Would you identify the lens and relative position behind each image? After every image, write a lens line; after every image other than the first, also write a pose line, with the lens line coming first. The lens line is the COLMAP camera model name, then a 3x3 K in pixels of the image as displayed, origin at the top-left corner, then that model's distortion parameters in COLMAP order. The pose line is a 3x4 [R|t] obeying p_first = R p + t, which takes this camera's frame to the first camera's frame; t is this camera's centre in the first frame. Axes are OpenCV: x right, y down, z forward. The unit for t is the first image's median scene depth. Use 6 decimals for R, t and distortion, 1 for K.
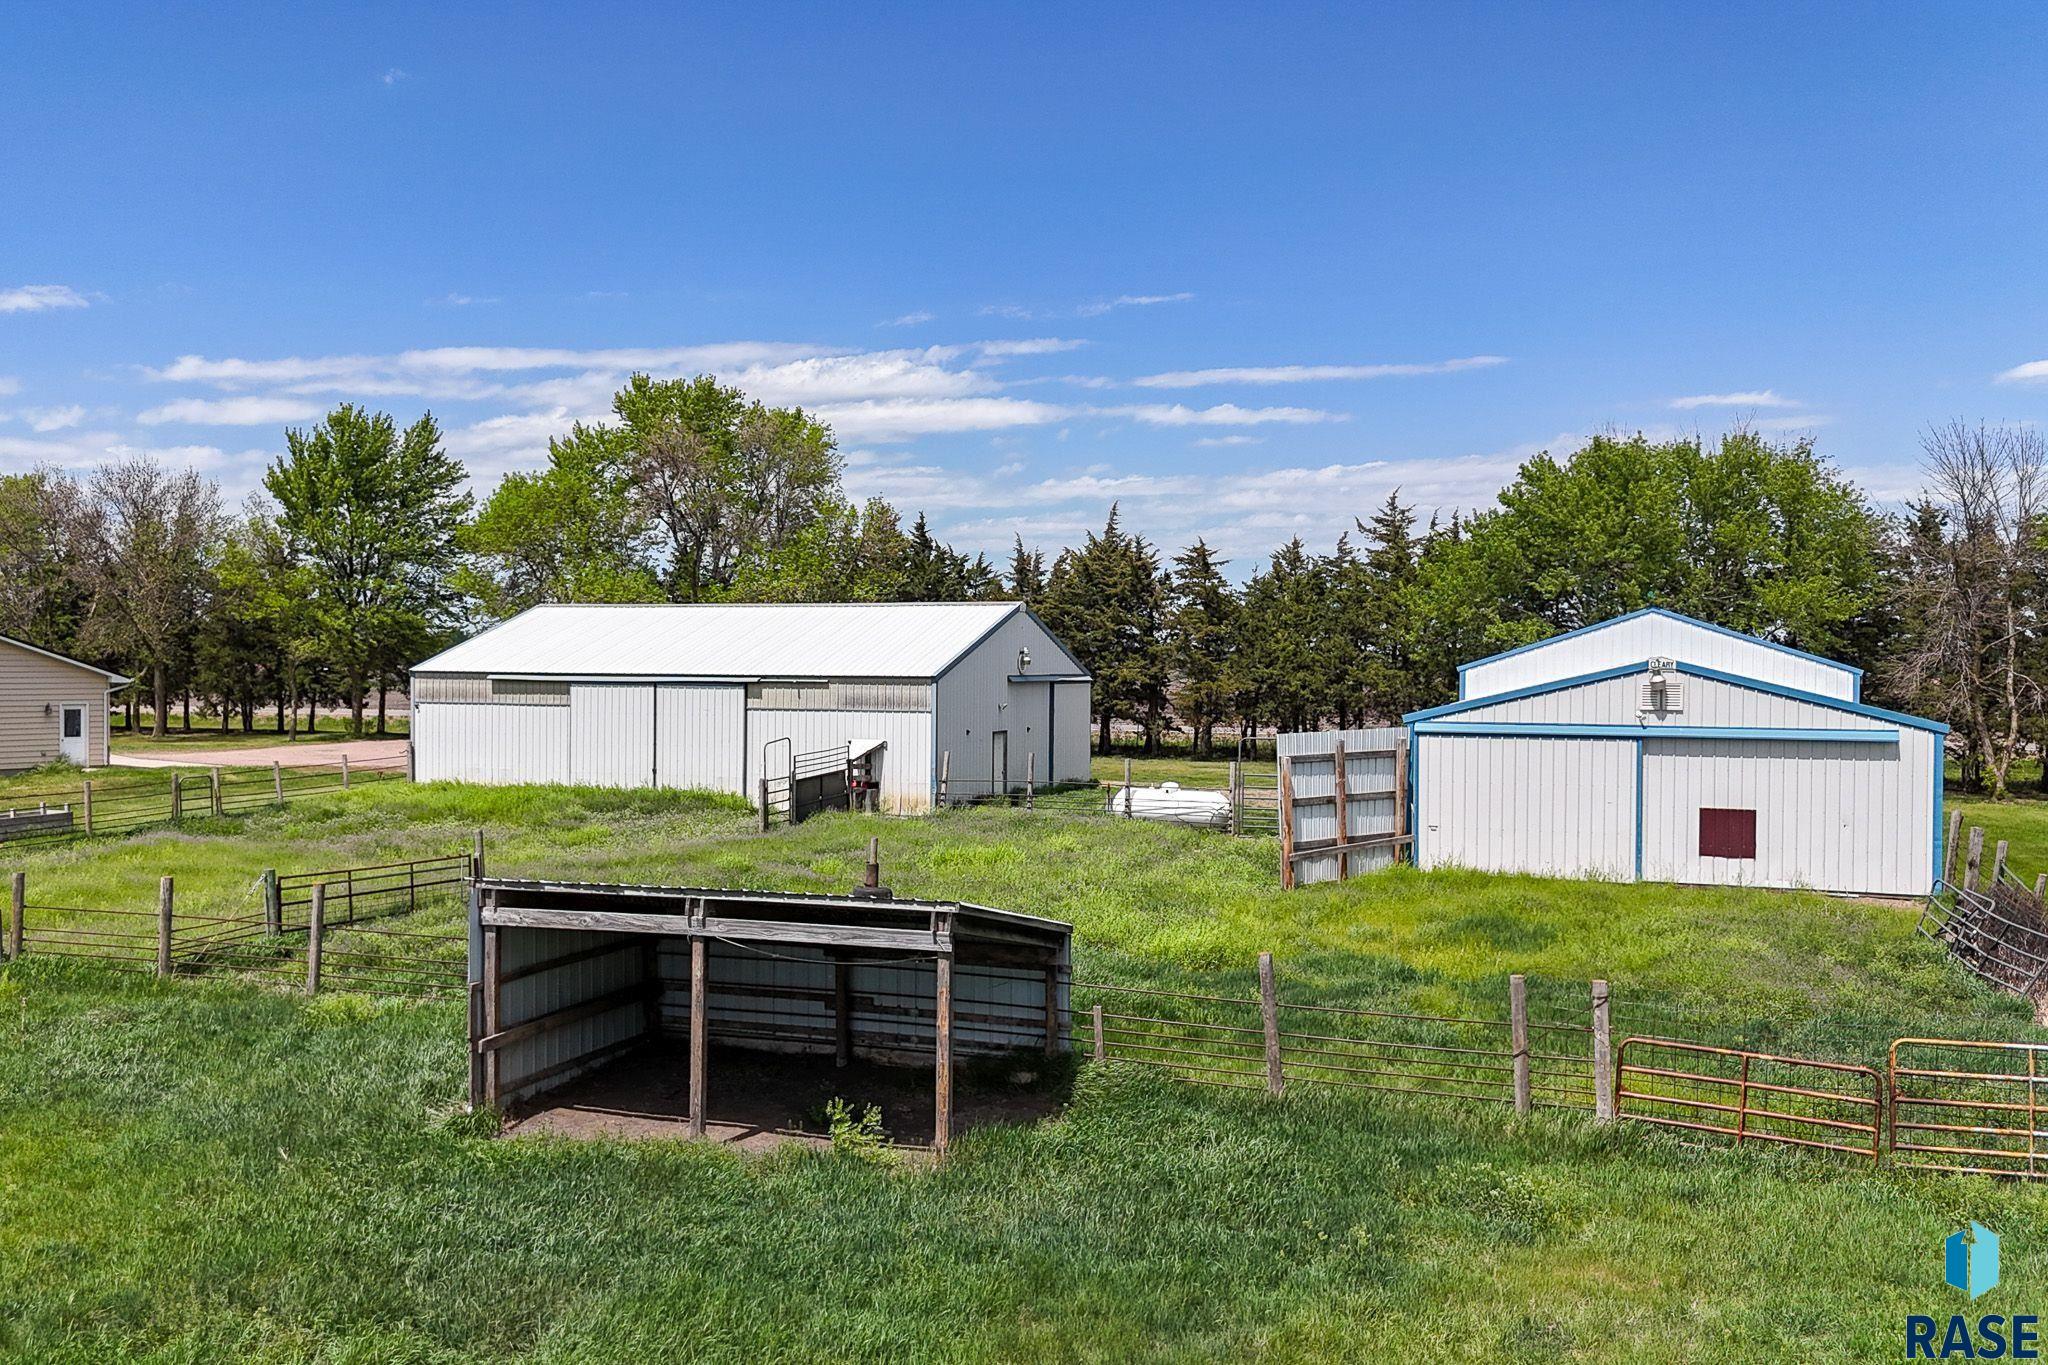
lens RADIAL K [[1715.7, 0, 952.9], [0, 1715.7, 660.1], [0, 0, 1]] dist [0.046643, -0.016682]
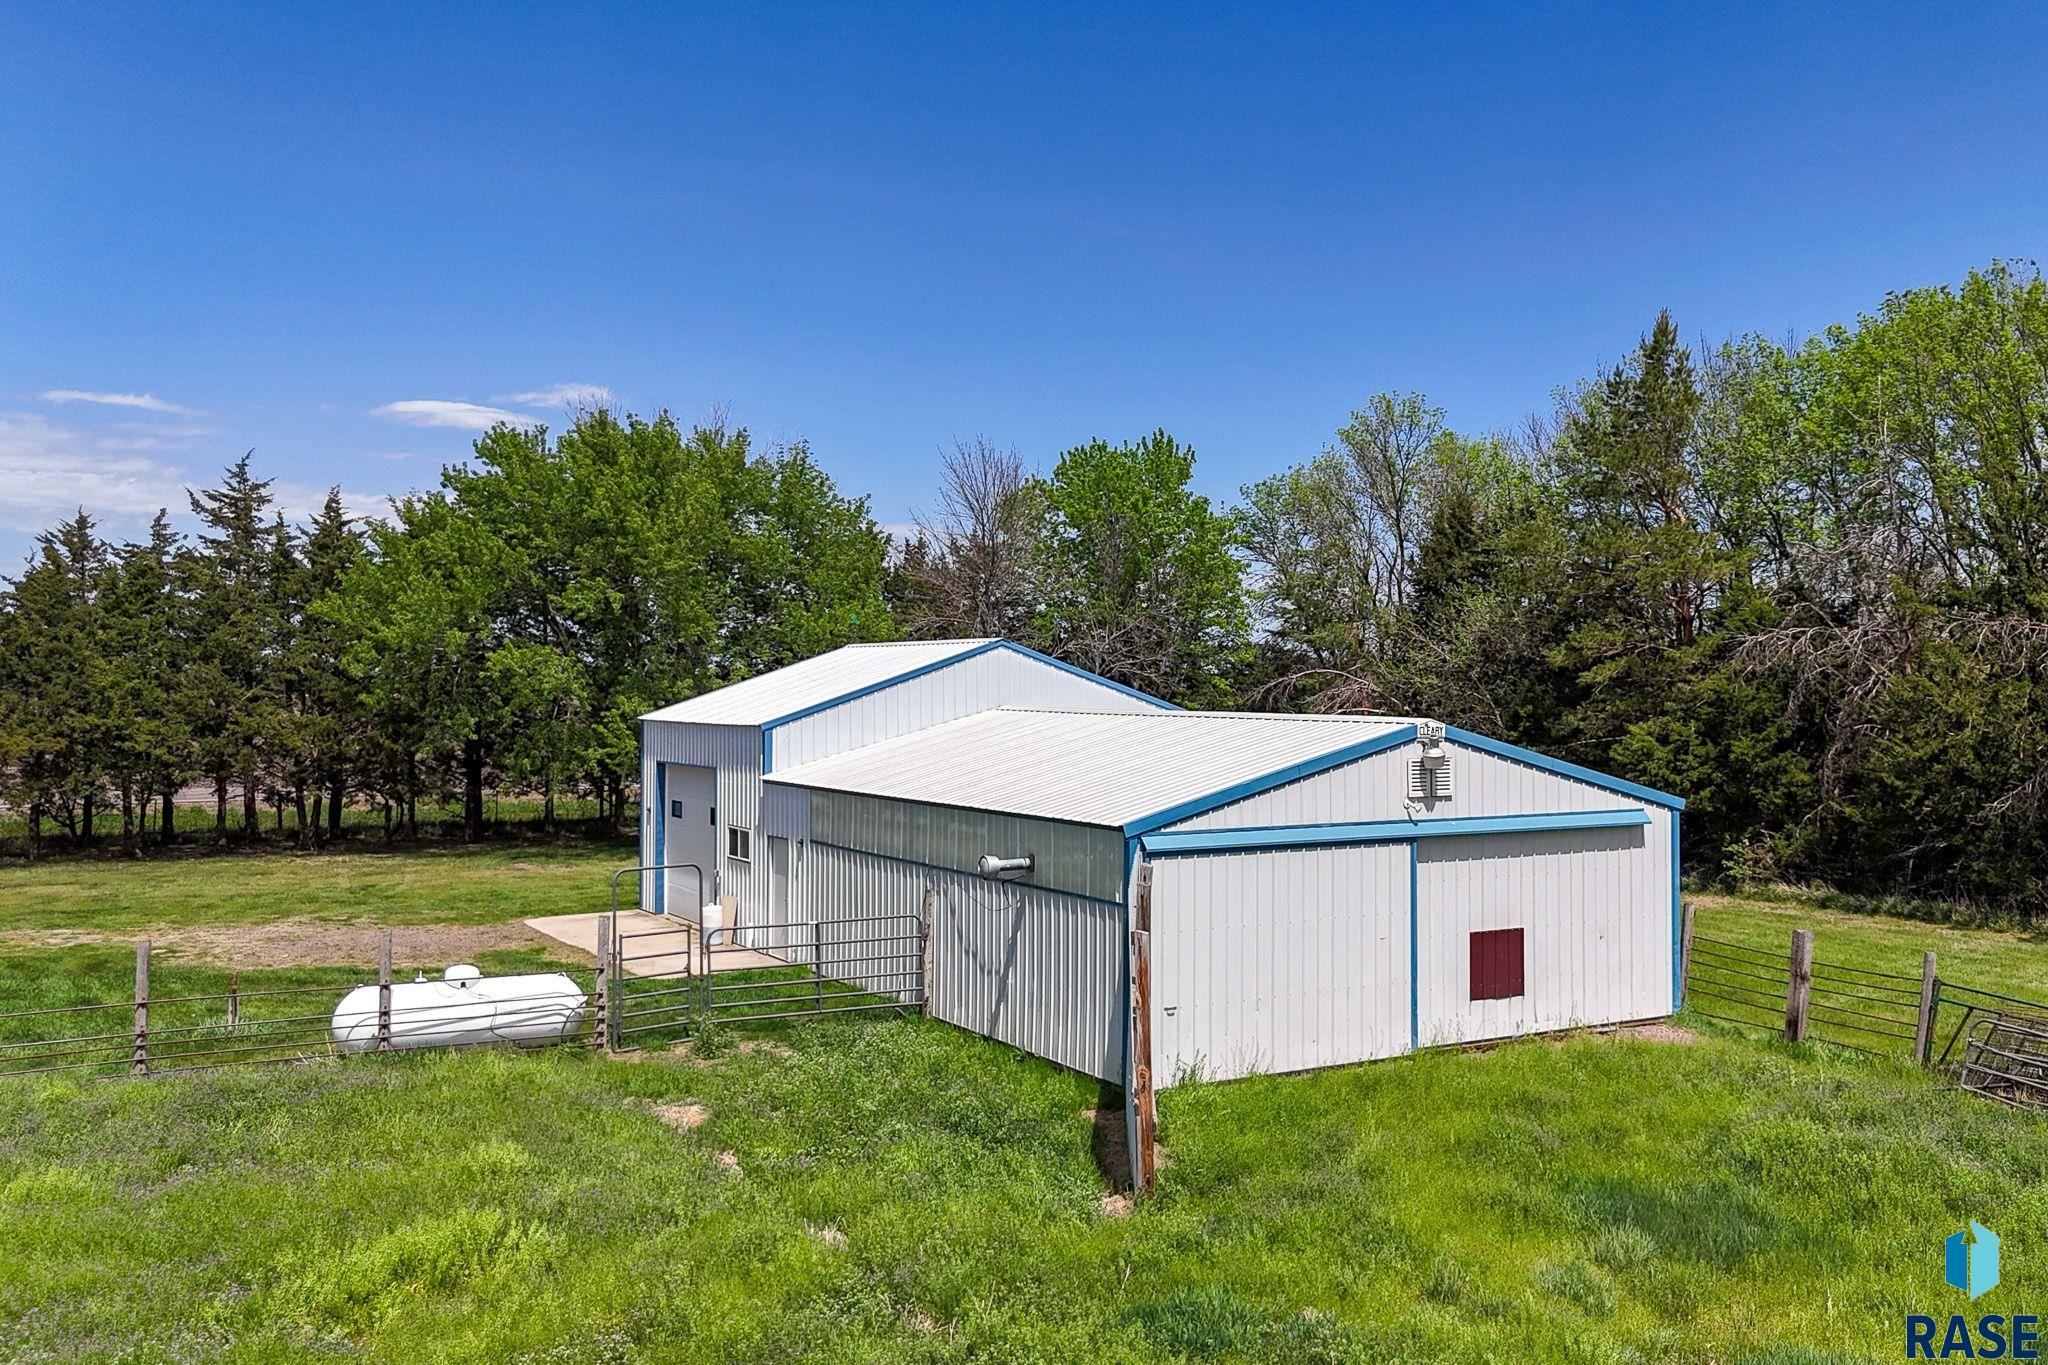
lens RADIAL K [[1715.7, 0, 952.9], [0, 1715.7, 660.1], [0, 0, 1]] dist [0.046643, -0.016682]
pose [[0.610259, 0.001143, 0.792201, -0.249138], [0.004158, 0.999981, -0.004645, -0.023011], [-0.792191, 0.006129, 0.610242, 0.713624]]
